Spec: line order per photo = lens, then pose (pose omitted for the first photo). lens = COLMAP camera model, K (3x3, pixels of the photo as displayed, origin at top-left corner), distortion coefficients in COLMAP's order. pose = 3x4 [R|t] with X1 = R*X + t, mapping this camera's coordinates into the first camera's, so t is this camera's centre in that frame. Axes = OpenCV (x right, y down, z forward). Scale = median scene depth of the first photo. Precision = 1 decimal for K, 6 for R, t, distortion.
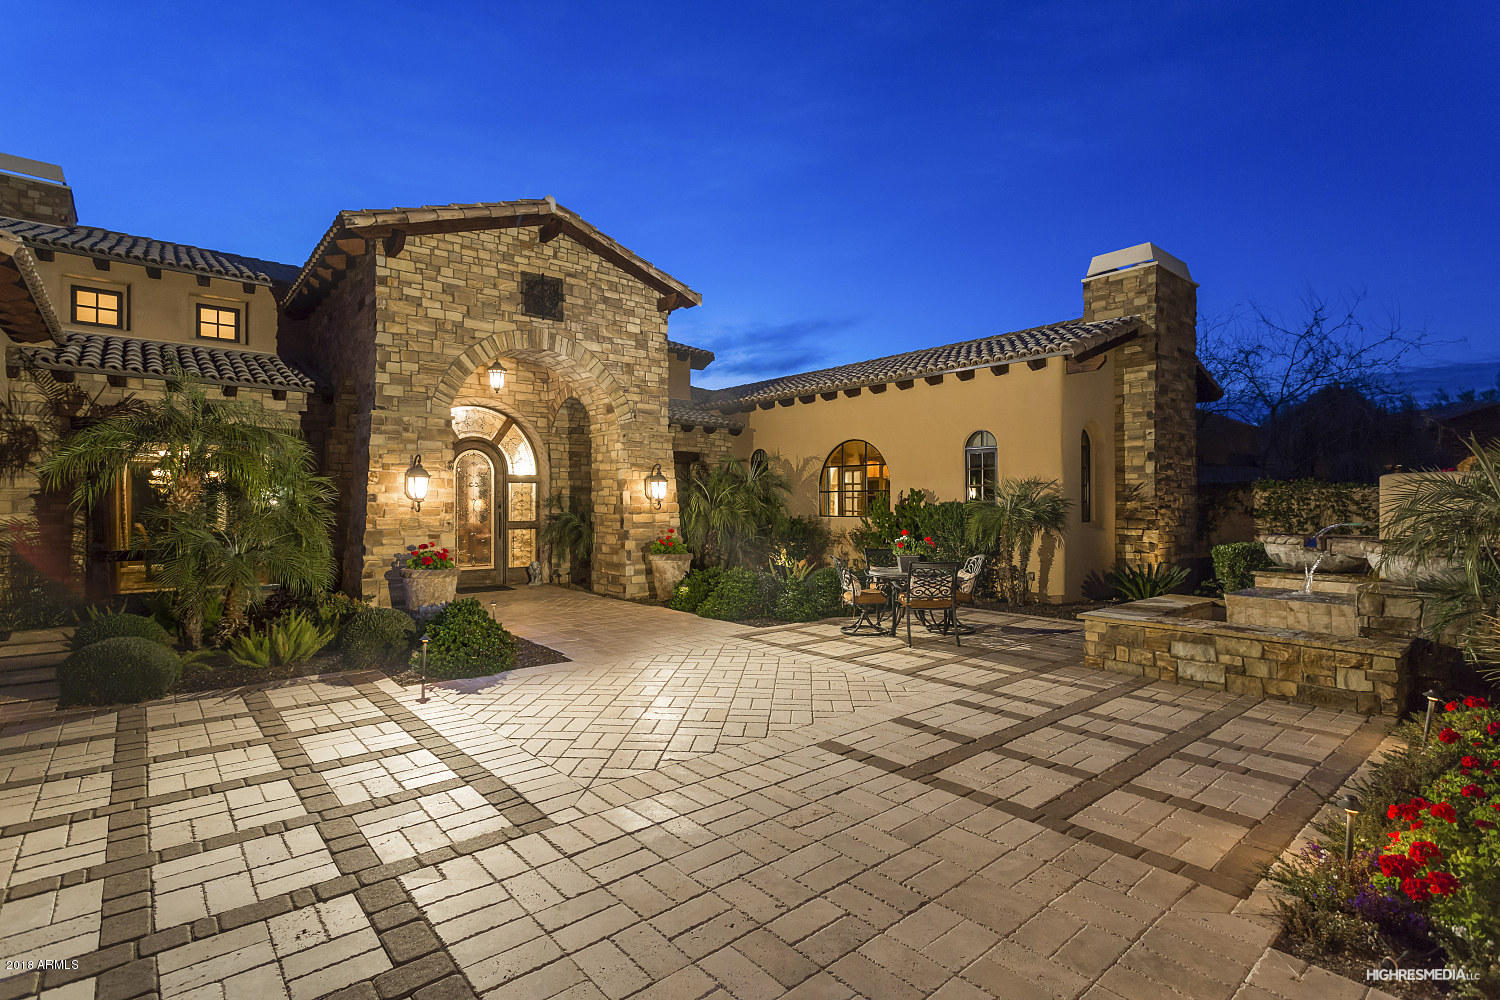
lens RADIAL K [[721.8, 0, 746.7], [0, 721.8, 490.5], [0, 0, 1]] dist [0.004397, 0.001101]
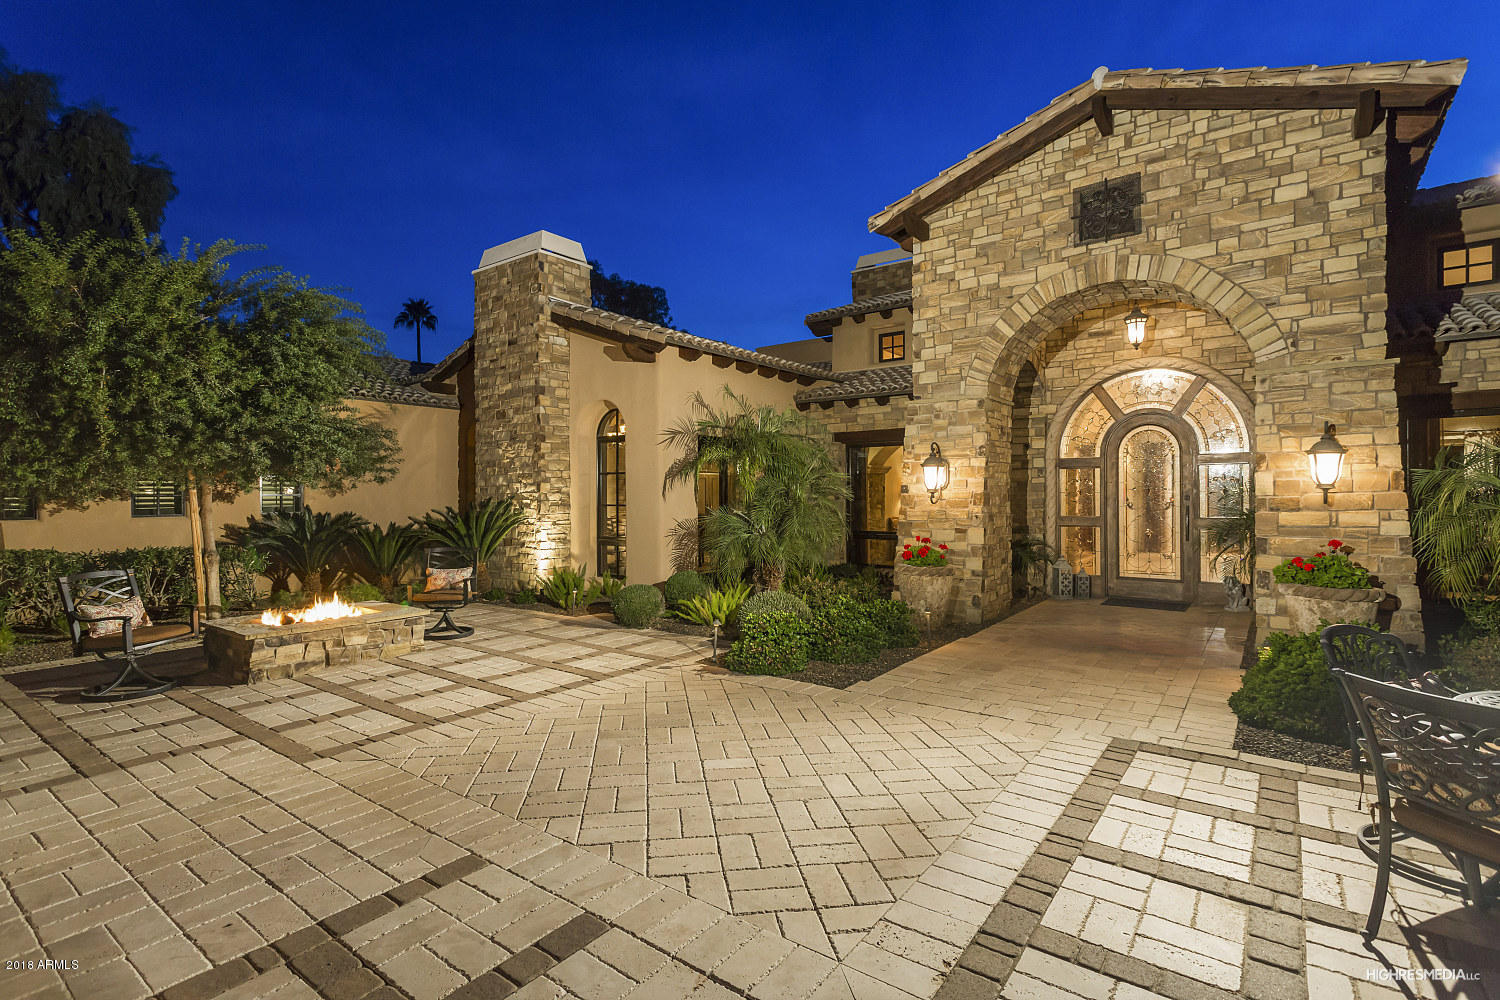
lens RADIAL K [[721.8, 0, 746.7], [0, 721.8, 490.5], [0, 0, 1]] dist [0.004397, 0.001101]
pose [[0.211225, -0.008088, -0.977404, 0.379189], [0.021086, 0.999771, -0.003717, 0.010247], [0.977210, -0.019824, 0.211347, 0.522569]]
